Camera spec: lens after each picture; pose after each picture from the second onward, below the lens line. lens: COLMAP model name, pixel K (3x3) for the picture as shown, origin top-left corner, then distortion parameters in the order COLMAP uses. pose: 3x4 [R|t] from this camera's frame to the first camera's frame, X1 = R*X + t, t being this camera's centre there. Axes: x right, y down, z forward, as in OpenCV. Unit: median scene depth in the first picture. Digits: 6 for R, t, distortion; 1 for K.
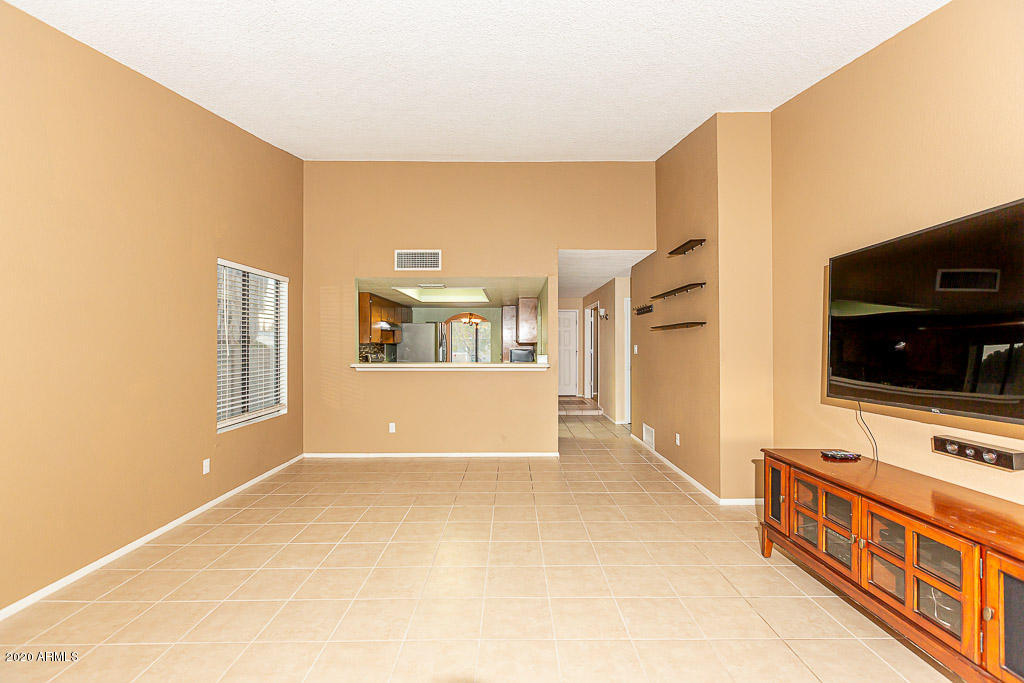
lens RADIAL K [[465.7, 0, 511.4], [0, 465.7, 345.9], [0, 0, 1]] dist [0.002928, 0.000276]
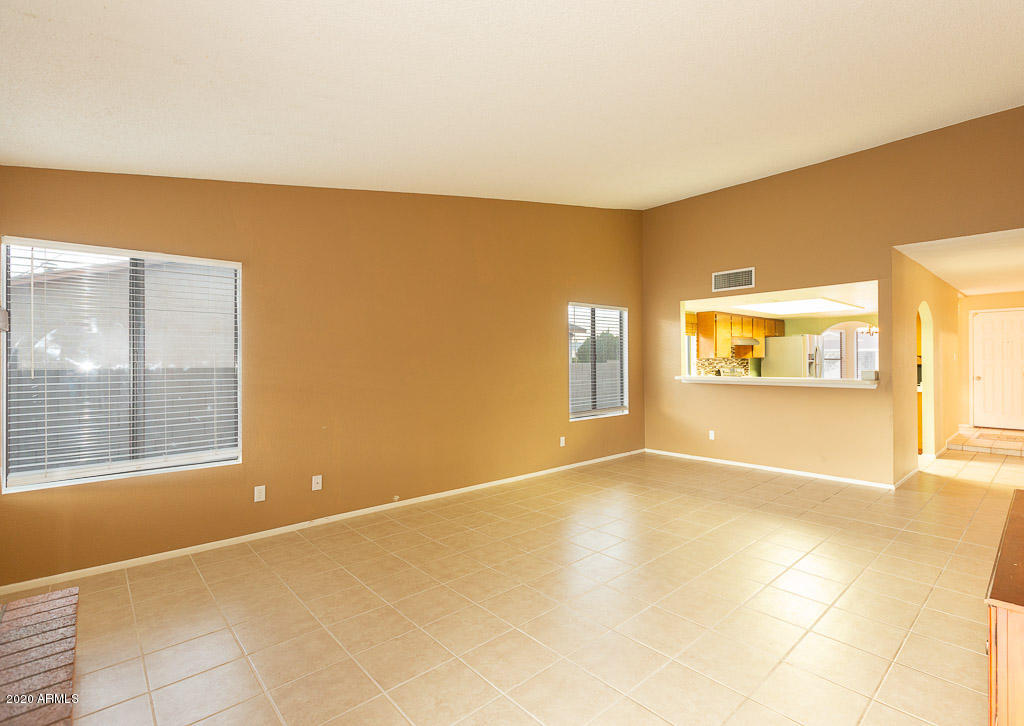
lens RADIAL K [[478.0, 0, 515.8], [0, 478.0, 360.3], [0, 0, 1]] dist [0.001973, 0.000118]
pose [[0.656197, -0.004799, -0.754575, 0.311226], [0.004551, 0.999987, -0.002402, -0.000287], [0.754576, -0.001857, 0.656210, -0.094165]]
